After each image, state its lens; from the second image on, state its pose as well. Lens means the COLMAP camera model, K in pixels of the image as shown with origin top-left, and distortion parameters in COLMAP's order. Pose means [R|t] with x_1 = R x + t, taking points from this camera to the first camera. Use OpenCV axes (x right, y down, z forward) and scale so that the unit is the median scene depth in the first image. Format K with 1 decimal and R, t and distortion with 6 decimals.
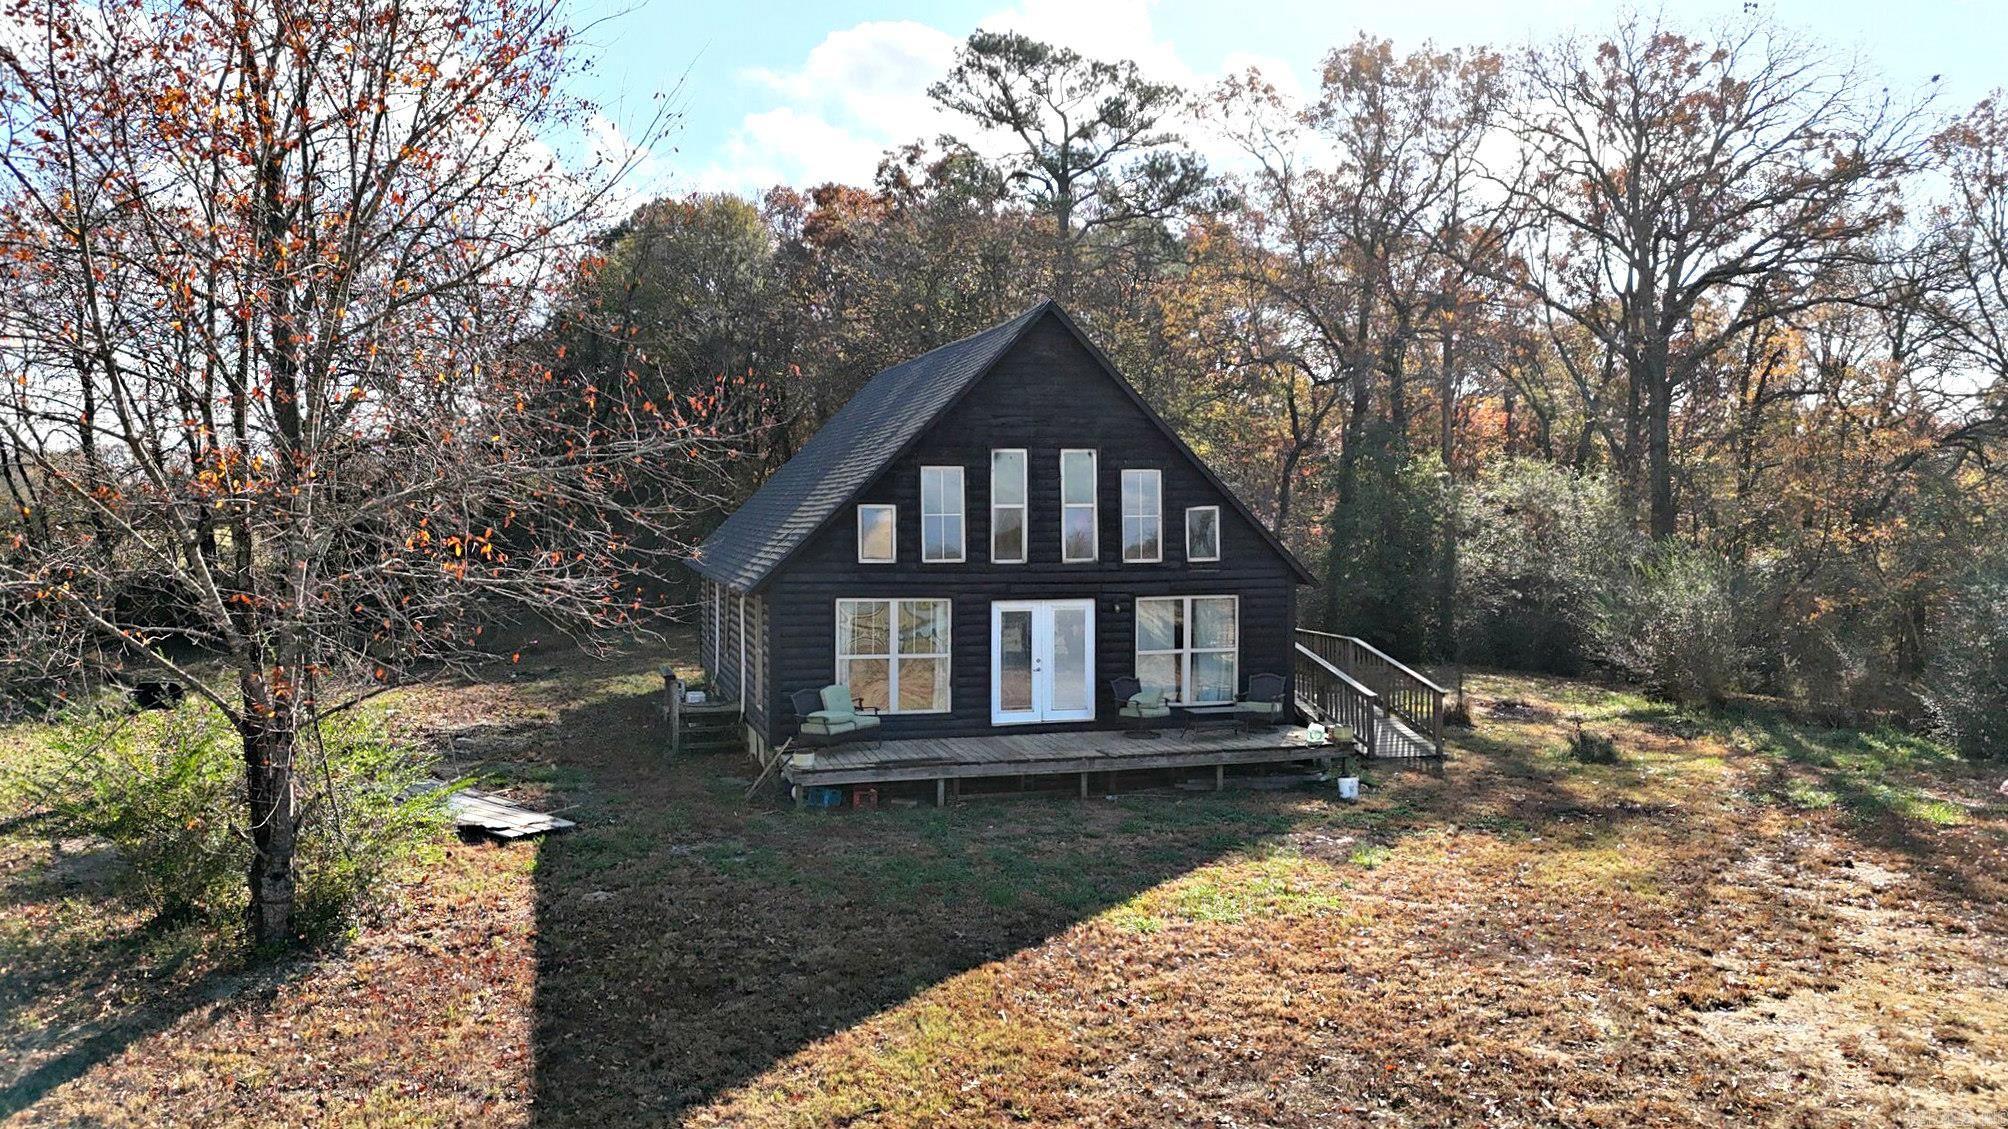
lens RADIAL K [[1500.7, 0, 1004.0], [0, 1500.7, 564.5], [0, 0, 1]] dist [0.109267, -0.107129]
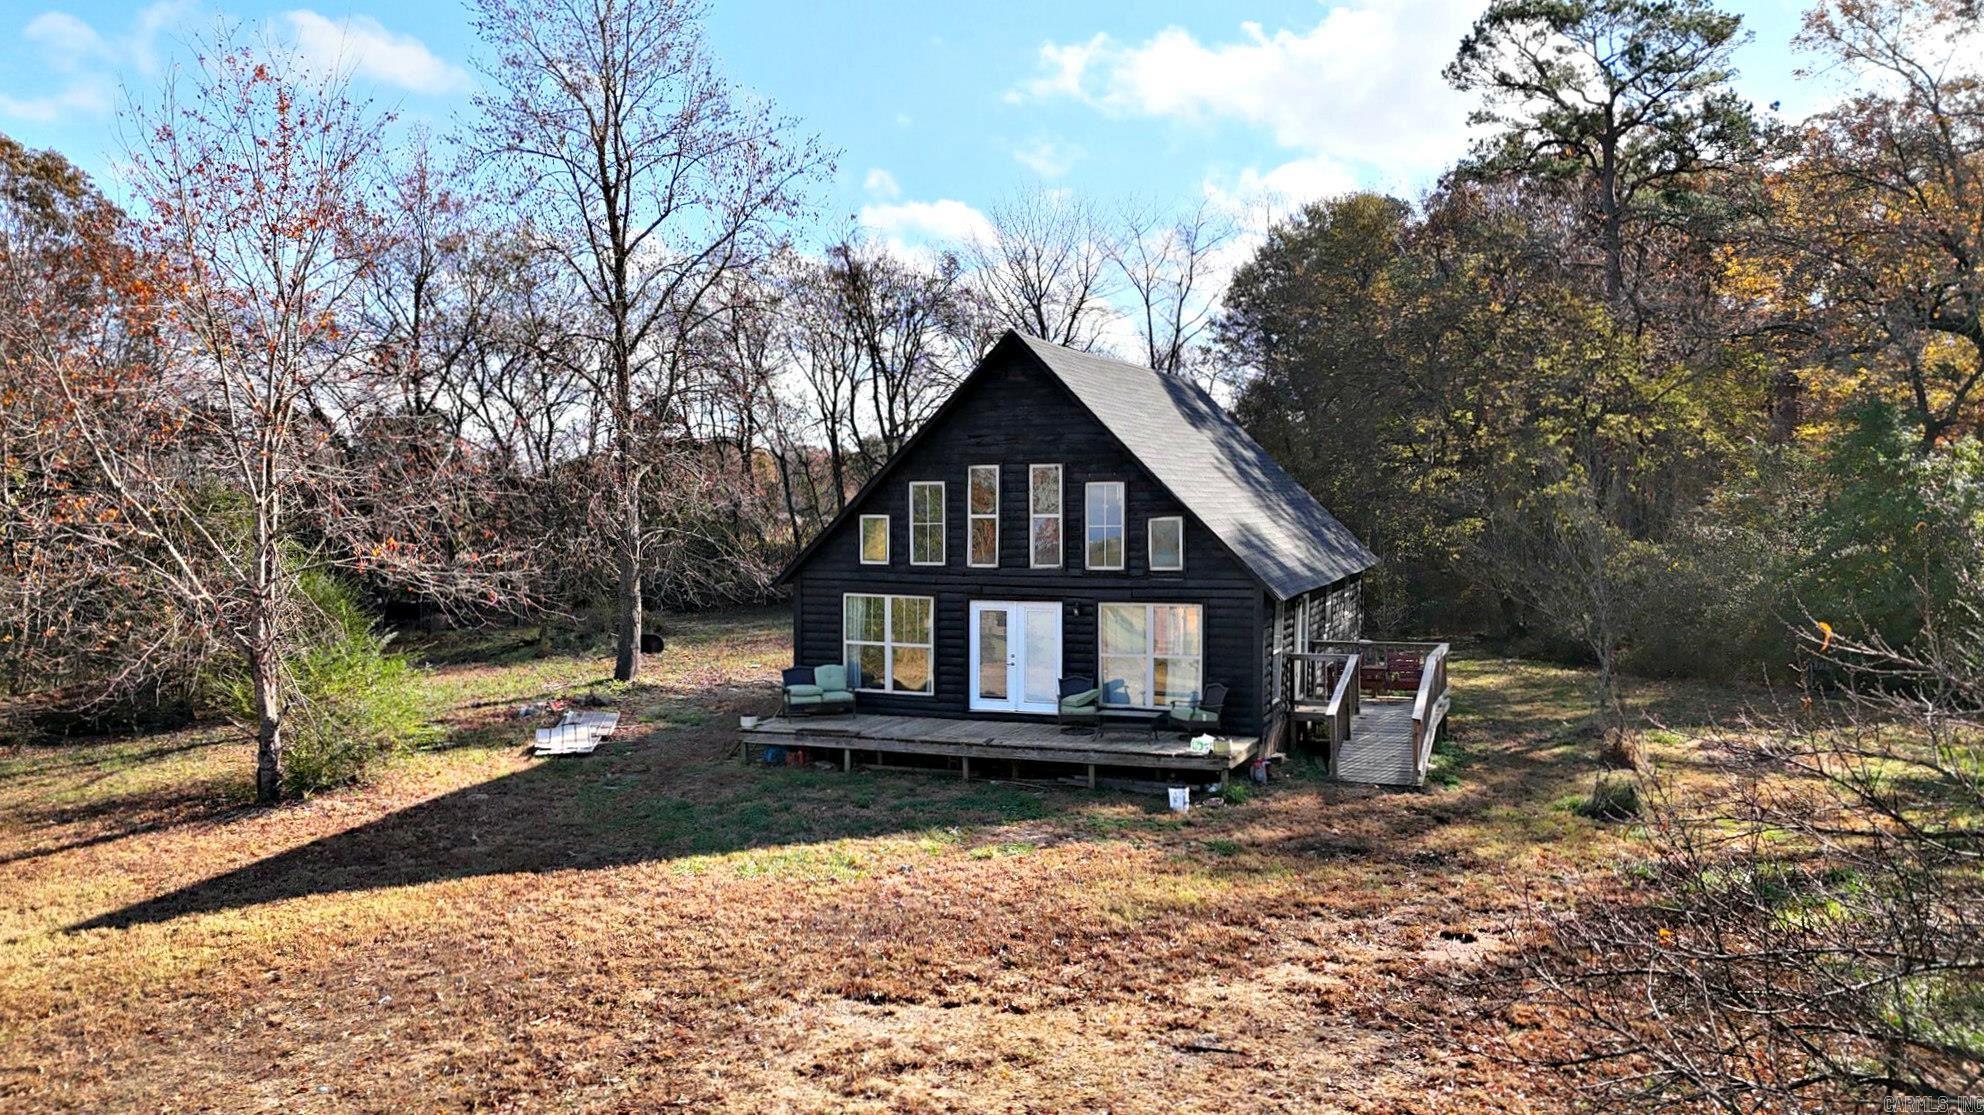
lens RADIAL K [[1472.7, 0, 992.0], [0, 1472.7, 557.5], [0, 0, 1]] dist [0.110443, -0.191348]
pose [[0.796257, 0.021015, -0.604594, 0.674202], [-0.018073, 0.999777, 0.010948, -0.020330], [0.604689, 0.002209, 0.796459, 0.129317]]
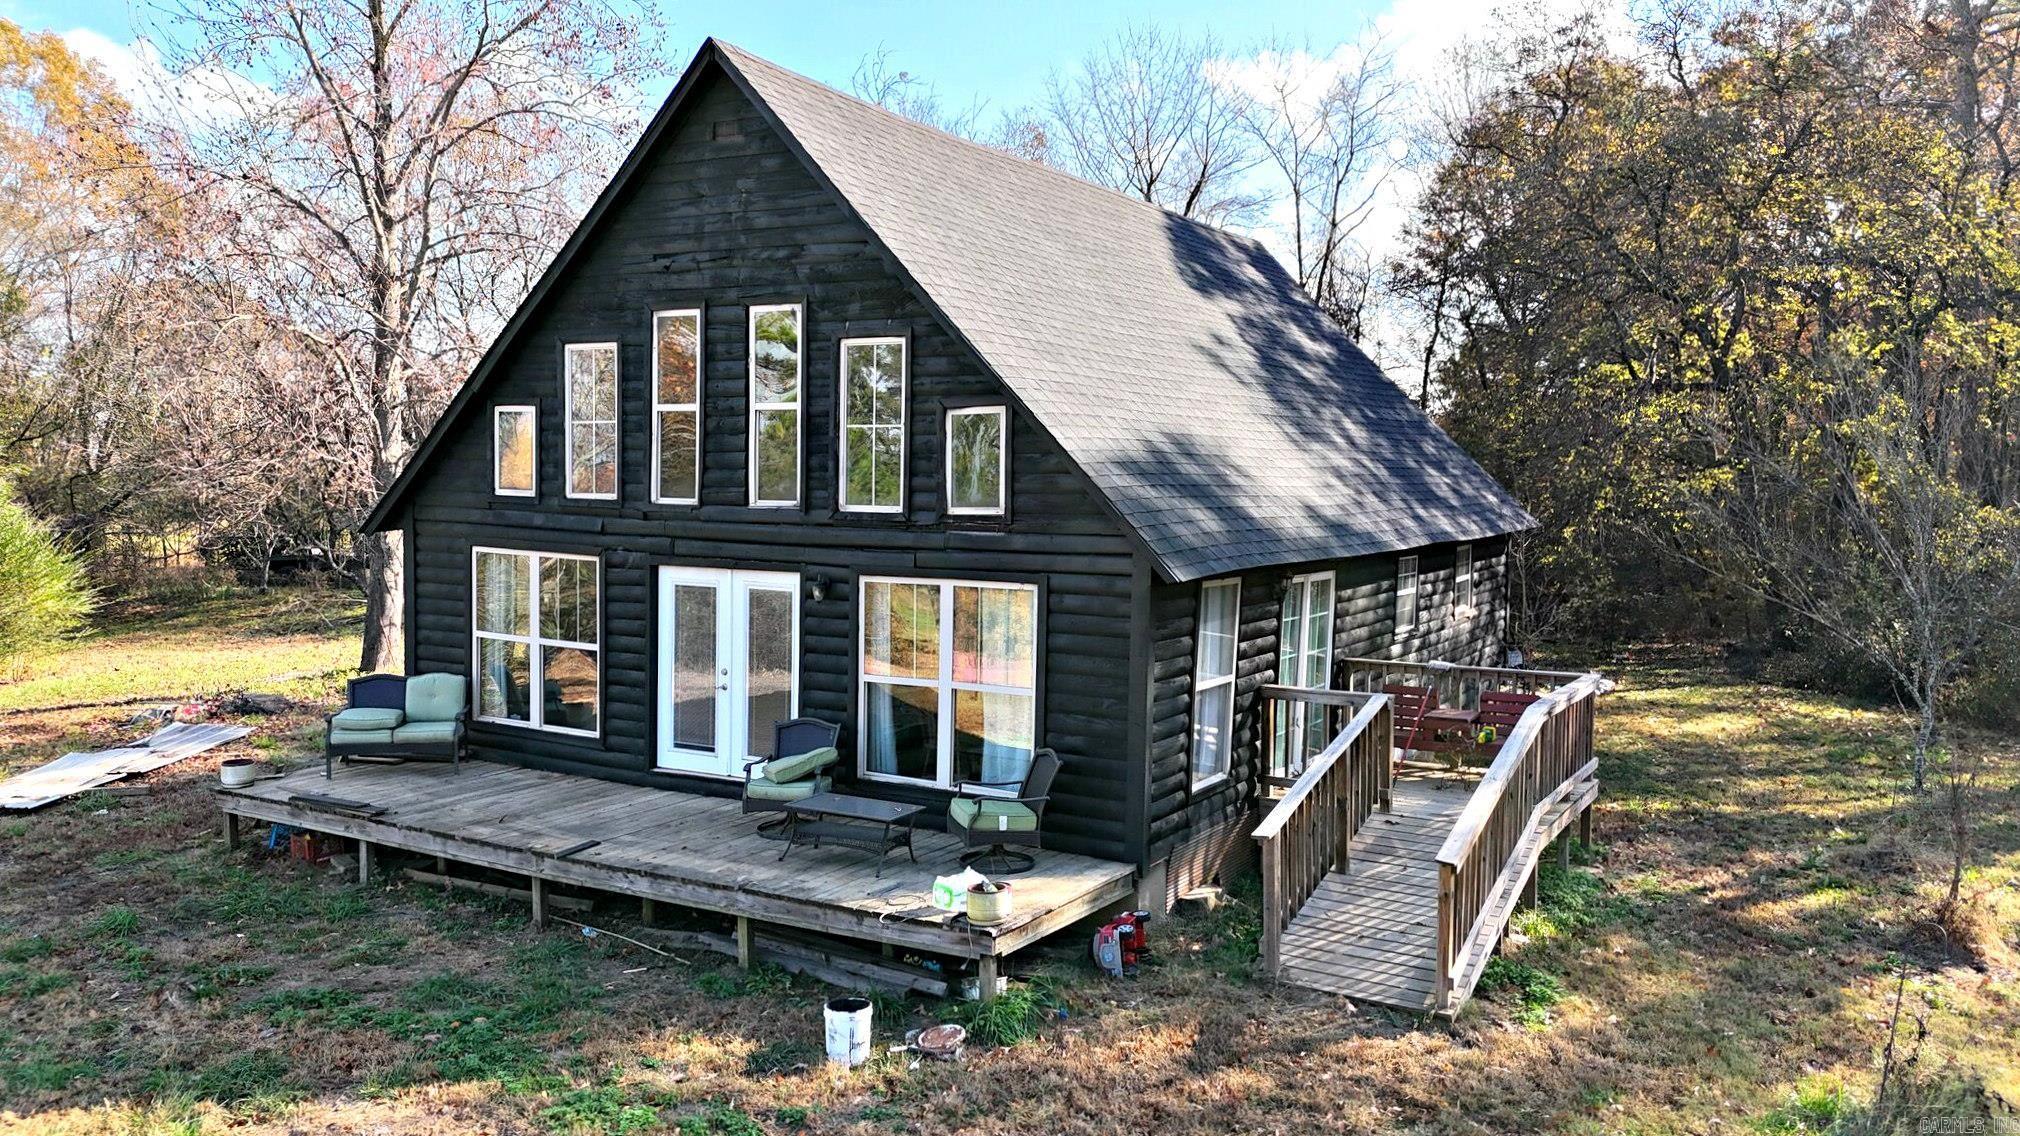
lens RADIAL K [[1509.7, 0, 1010.0], [0, 1509.7, 568.0], [0, 0, 1]] dist [0.109267, -0.107129]
pose [[0.696435, 0.058238, -0.715253, 0.531146], [-0.041509, 0.998302, 0.040869, -0.005619], [0.716419, 0.001227, 0.697670, 0.675414]]
